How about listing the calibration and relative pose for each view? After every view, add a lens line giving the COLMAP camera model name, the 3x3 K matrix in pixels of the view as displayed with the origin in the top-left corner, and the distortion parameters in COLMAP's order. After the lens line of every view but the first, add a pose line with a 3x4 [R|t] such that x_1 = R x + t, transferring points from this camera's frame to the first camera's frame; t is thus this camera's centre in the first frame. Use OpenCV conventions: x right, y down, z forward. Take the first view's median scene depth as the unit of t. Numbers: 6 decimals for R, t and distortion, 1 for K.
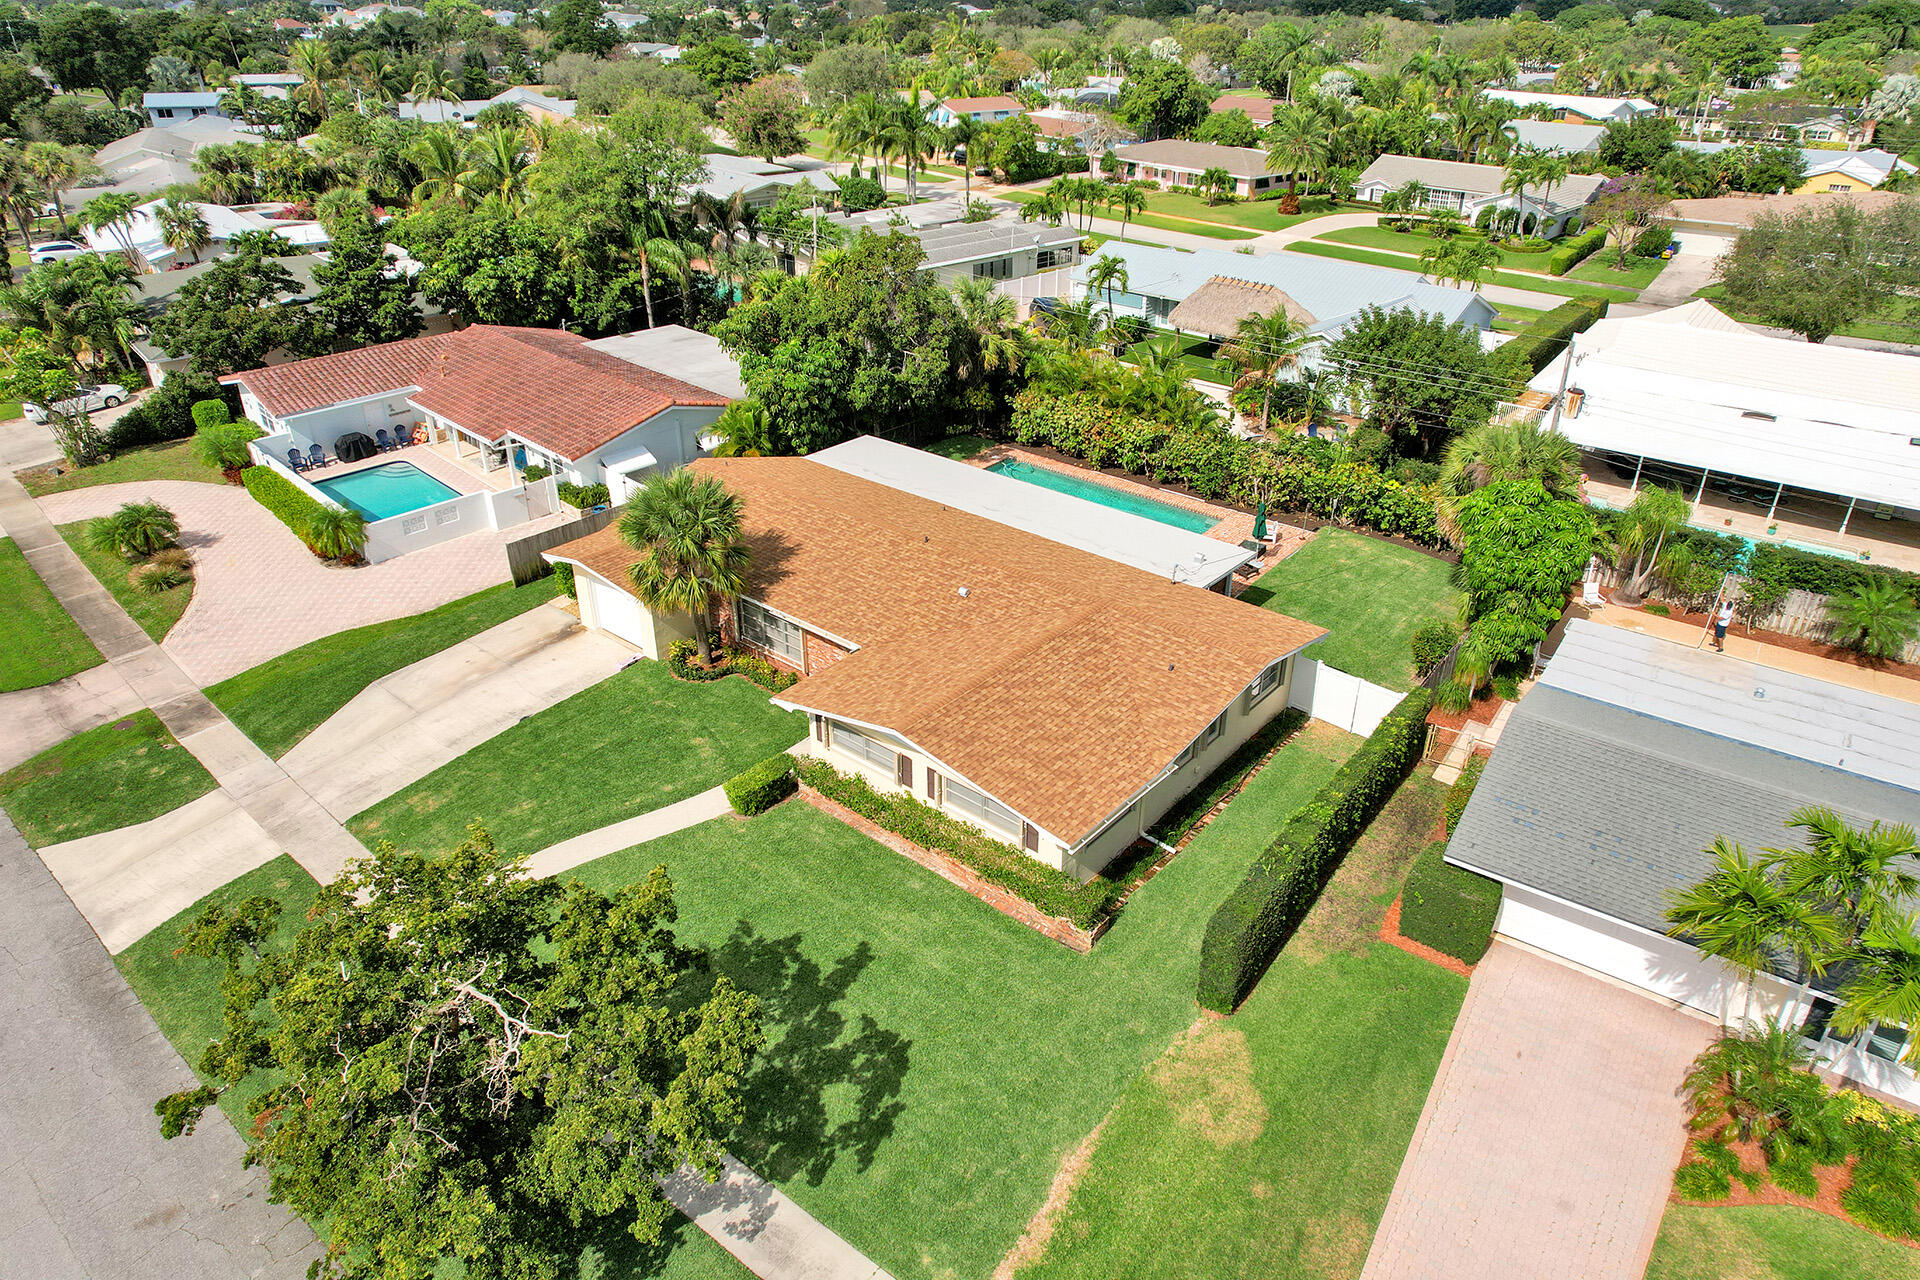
lens RADIAL K [[1238.5, 0, 966.5], [0, 1238.5, 603.8], [0, 0, 1]] dist [-0.075167, 0.064669]
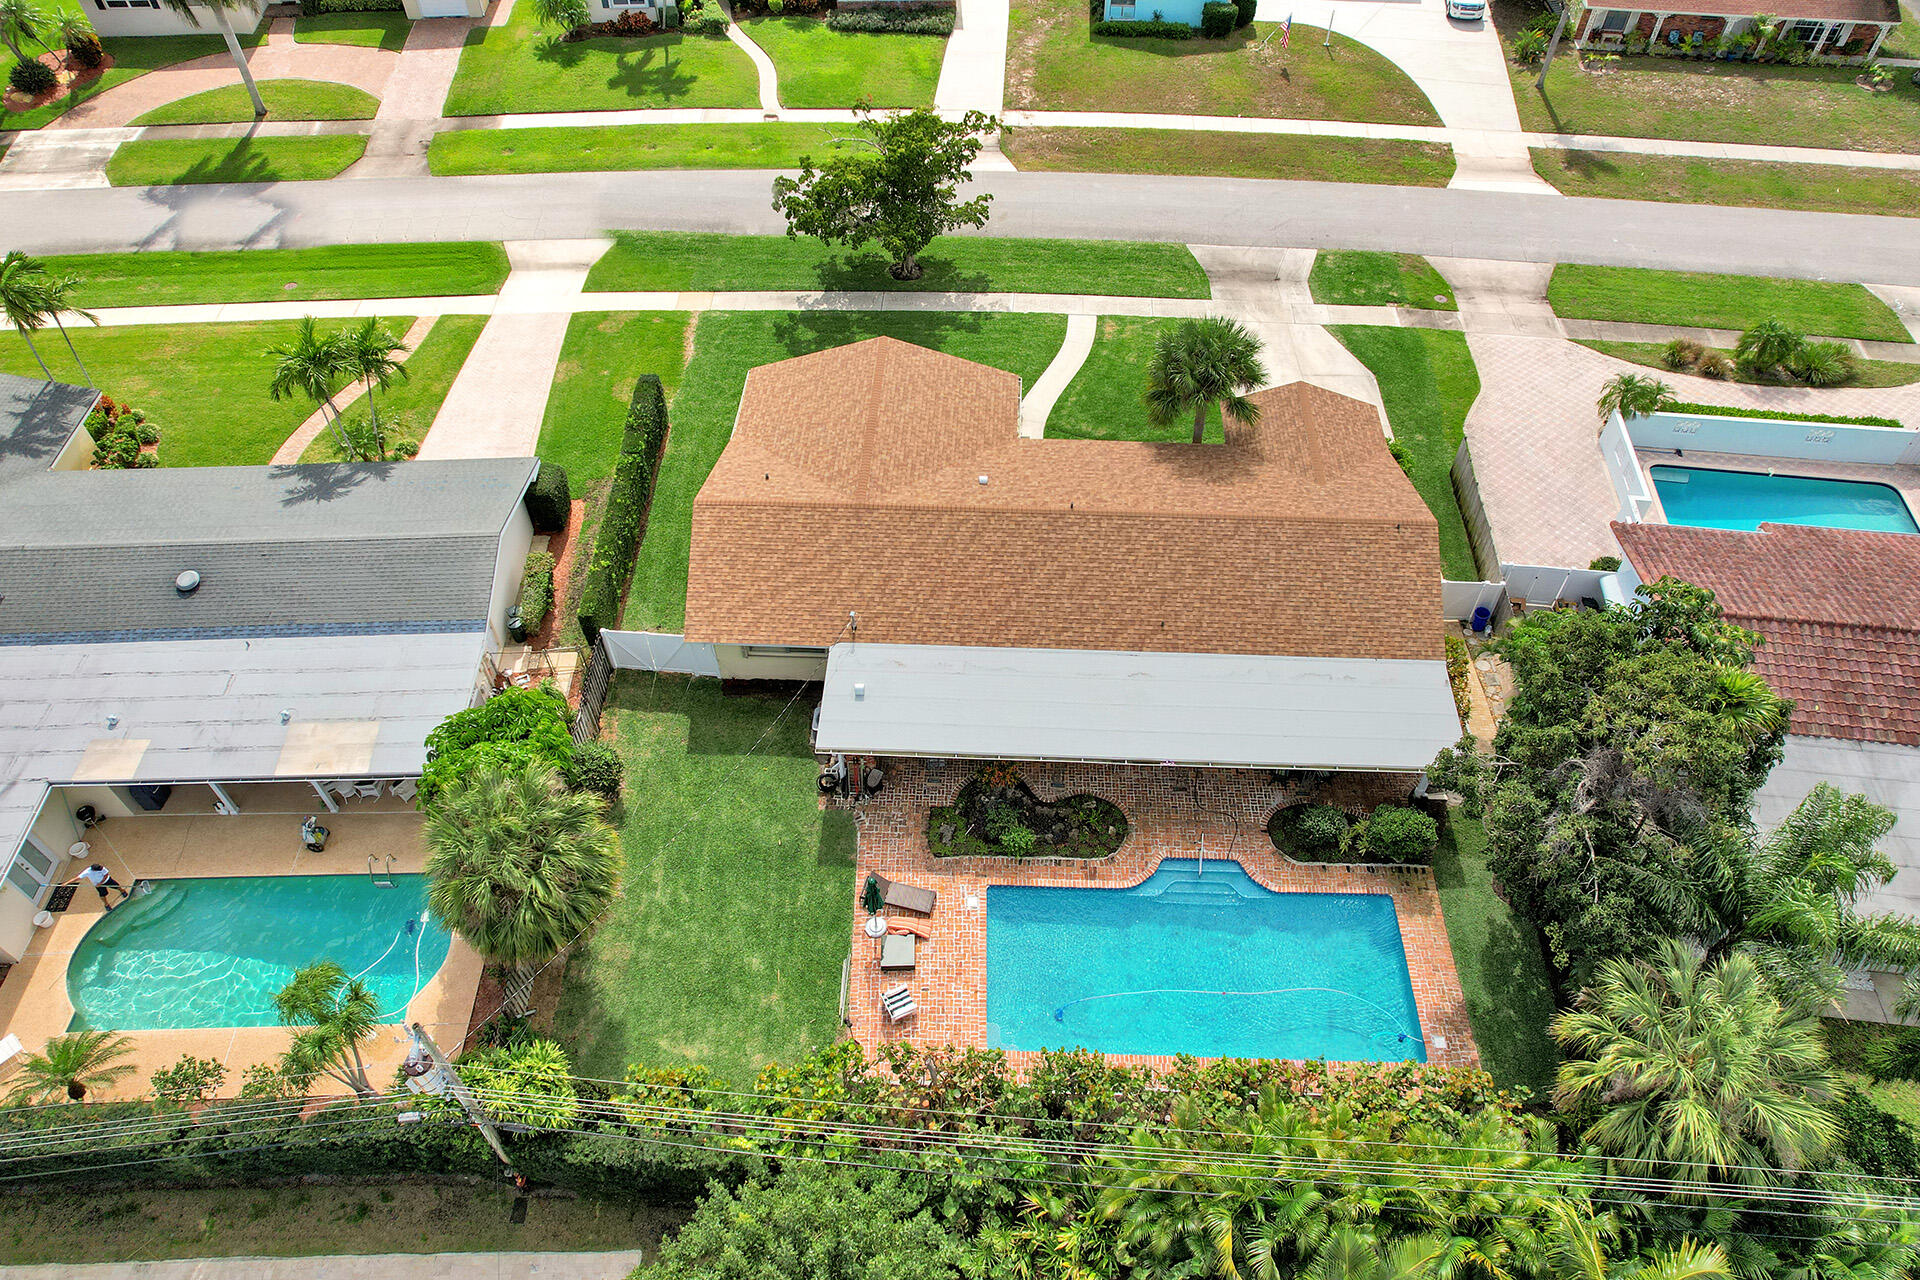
lens RADIAL K [[1268.8, 0, 968.2], [0, 1268.8, 637.6], [0, 0, 1]] dist [-0.077495, 0.071884]
pose [[-0.790930, 0.462803, -0.400303, 0.504192], [-0.280739, 0.306824, 0.909420, -0.948743], [0.543705, 0.831668, -0.112750, 1.195438]]
